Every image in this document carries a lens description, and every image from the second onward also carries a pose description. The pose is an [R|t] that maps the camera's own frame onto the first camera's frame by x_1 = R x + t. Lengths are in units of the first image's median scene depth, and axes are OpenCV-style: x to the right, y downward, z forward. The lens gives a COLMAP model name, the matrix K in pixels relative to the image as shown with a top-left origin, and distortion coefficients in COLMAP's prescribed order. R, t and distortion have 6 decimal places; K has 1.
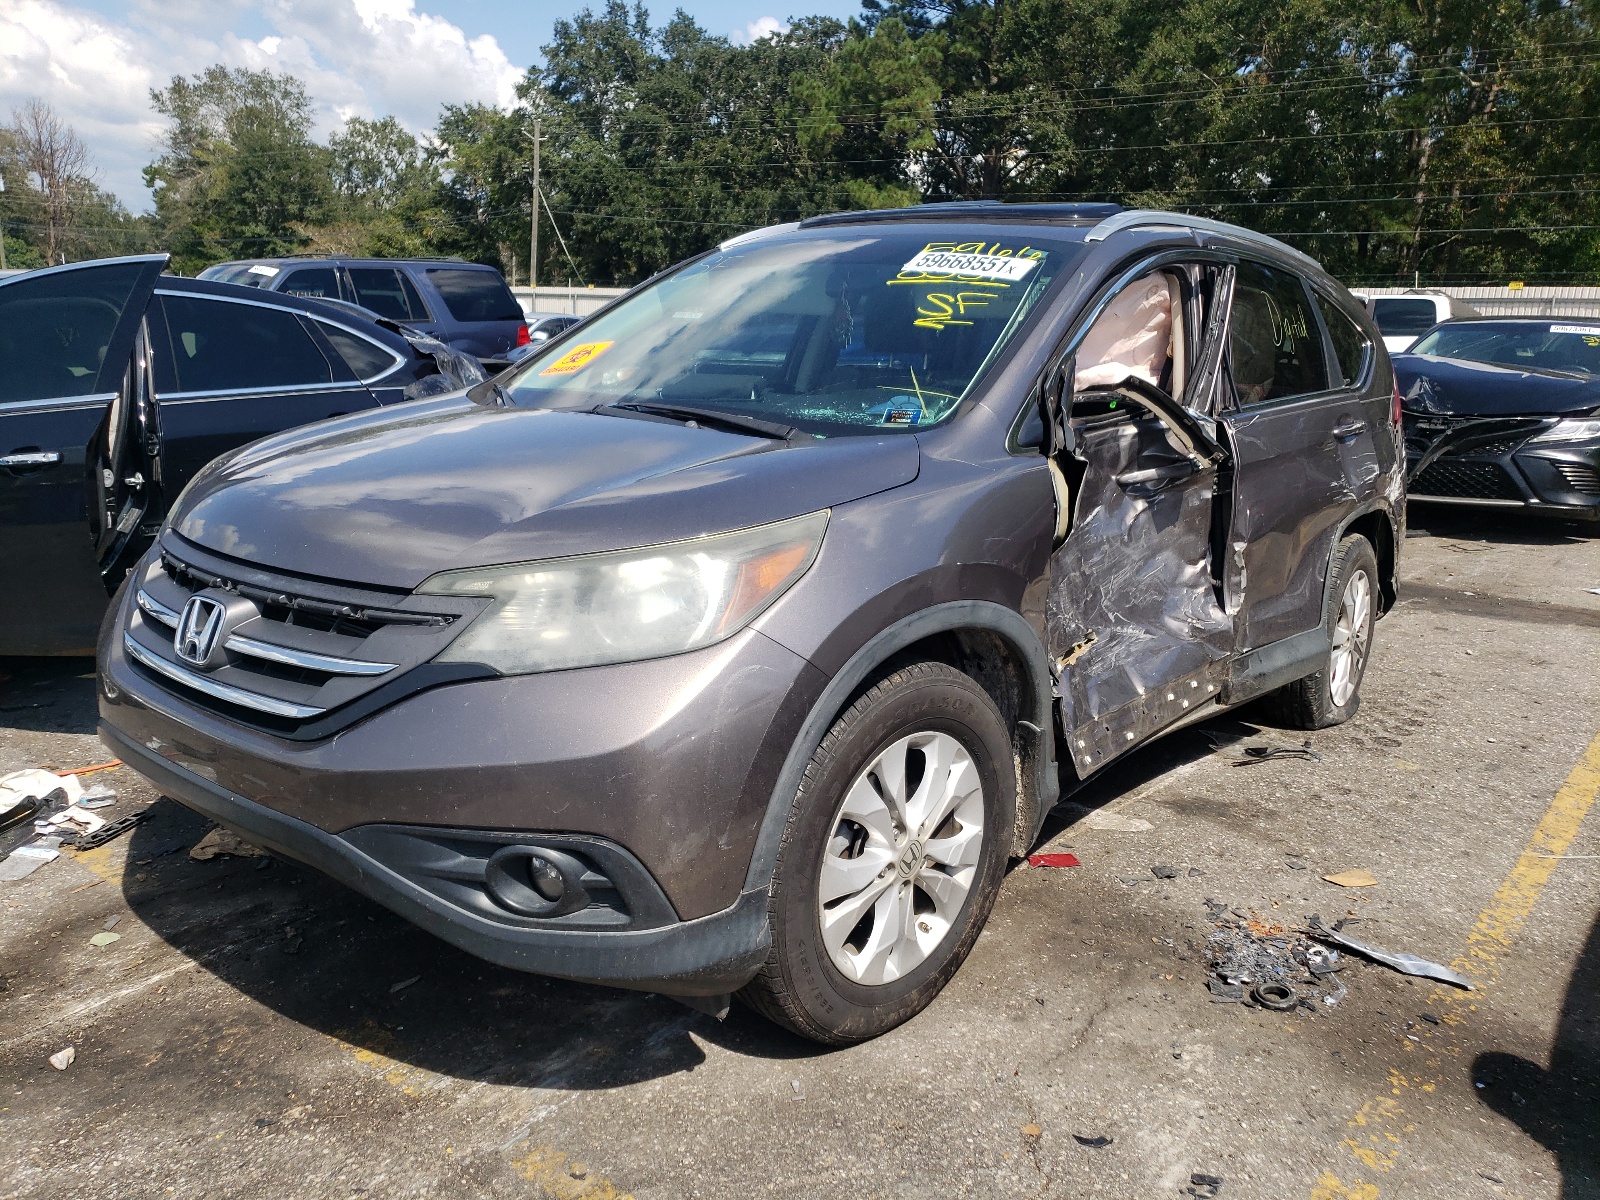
lens RADIAL K [[1187.0, 0, 807.2], [0, 1187.0, 567.9], [0, 0, 1]] dist [0.027956, -0.011229]
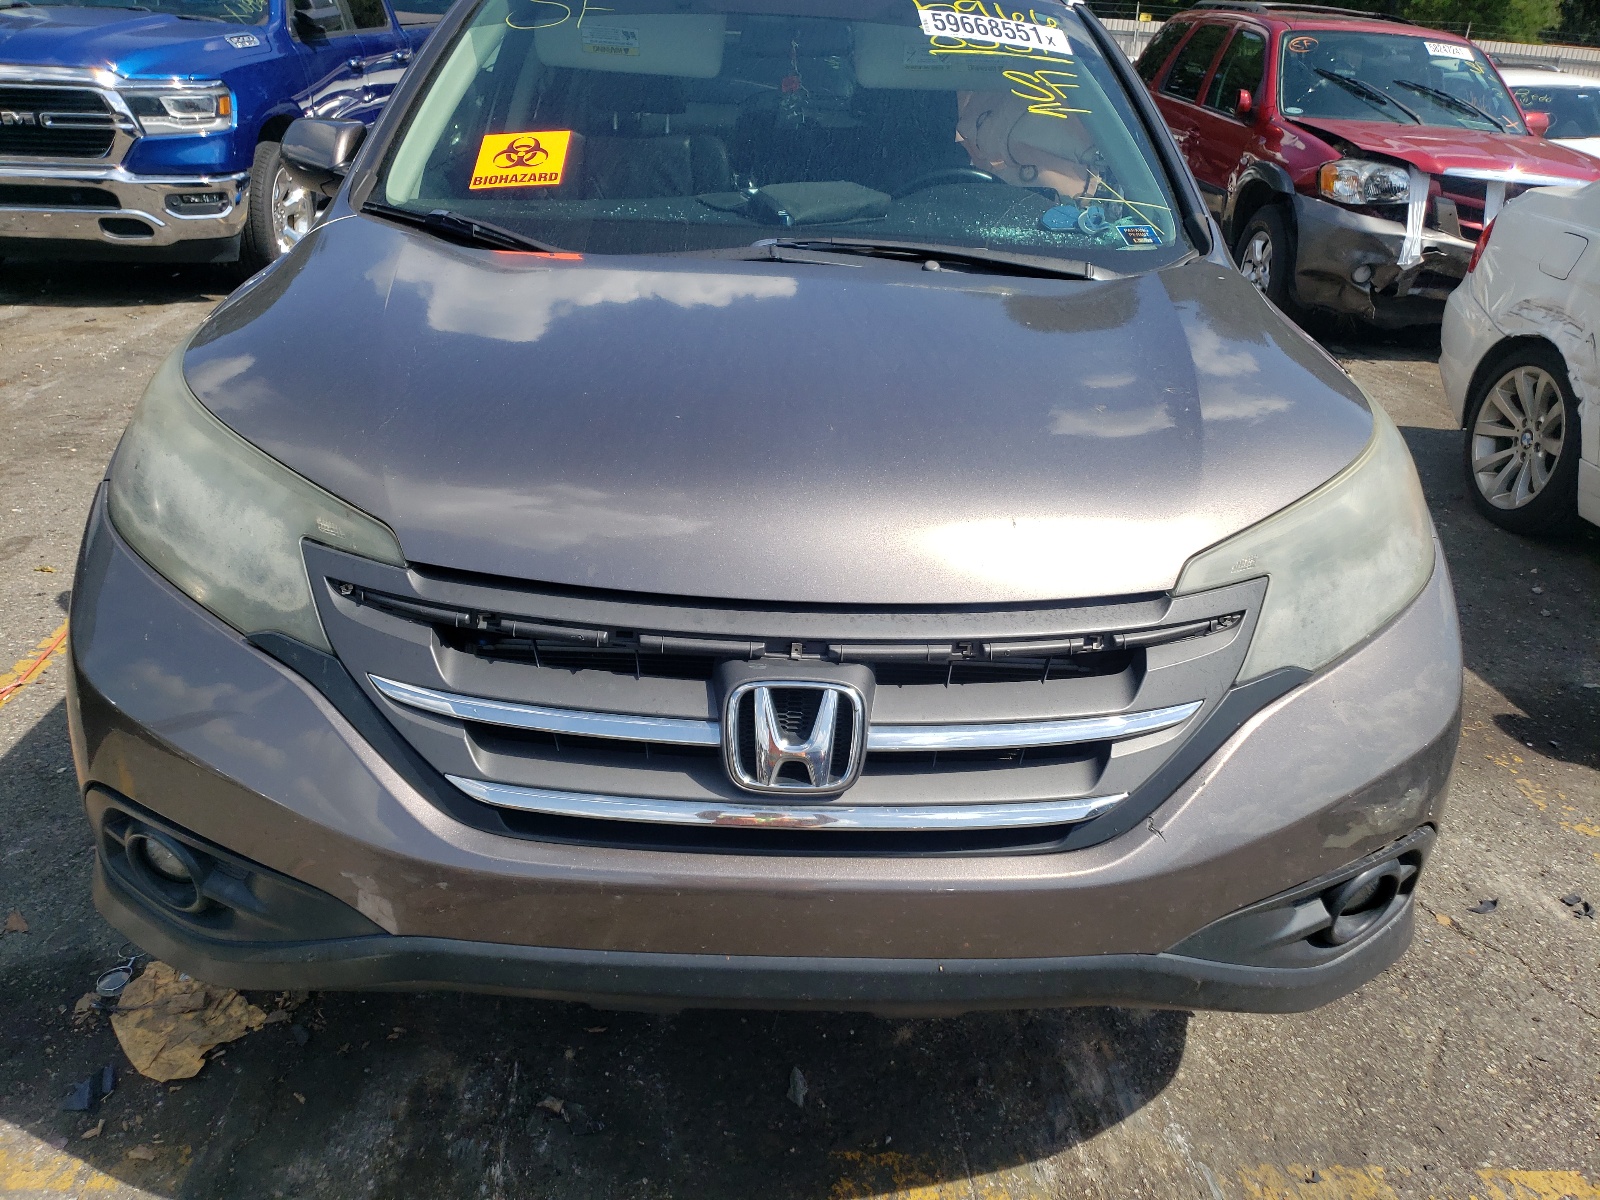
lens RADIAL K [[1187.0, 0, 807.2], [0, 1187.0, 567.9], [0, 0, 1]] dist [0.027956, -0.011229]
pose [[0.772971, -0.238521, 0.587897, -0.781989], [0.104631, 0.961876, 0.252681, -0.163946], [-0.625754, -0.133803, 0.768459, 0.537666]]
